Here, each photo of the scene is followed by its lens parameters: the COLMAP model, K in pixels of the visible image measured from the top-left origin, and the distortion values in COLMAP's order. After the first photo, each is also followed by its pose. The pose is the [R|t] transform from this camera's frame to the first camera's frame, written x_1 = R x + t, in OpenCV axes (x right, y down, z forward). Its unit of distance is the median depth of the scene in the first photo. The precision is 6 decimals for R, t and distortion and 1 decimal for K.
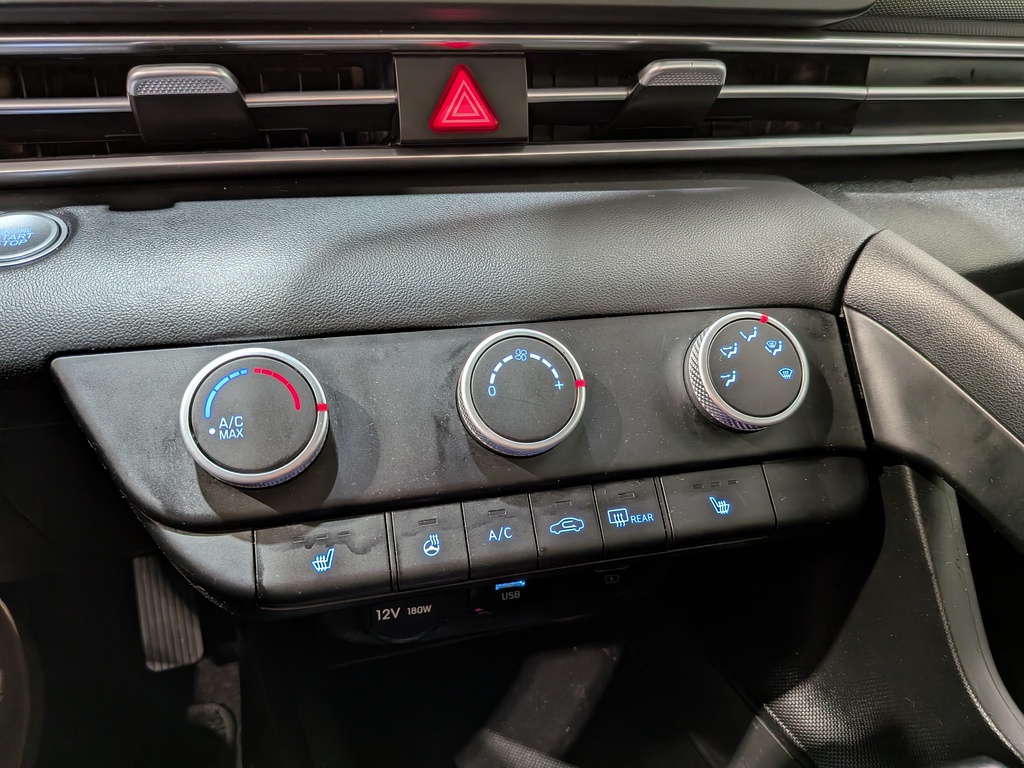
lens RADIAL K [[704.9, 0, 512.0], [0, 704.9, 384.0], [0, 0, 1]] dist [0.028376, -0.186463]
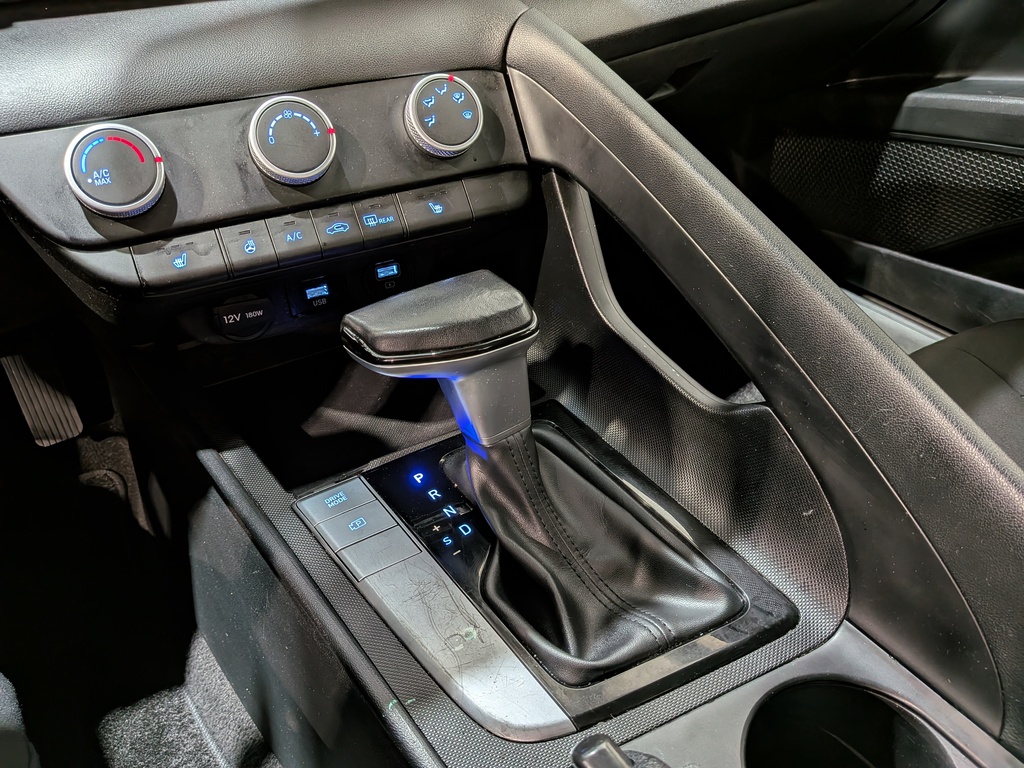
lens RADIAL K [[736.9, 0, 513.6], [0, 736.9, 414.6], [0, 0, 1]] dist [0.007499, -0.087999]
pose [[0.970993, -0.150962, 0.185429, 0.090836], [0.092001, 0.951671, 0.293017, 0.149527], [-0.220702, -0.267457, 0.937954, -0.723581]]
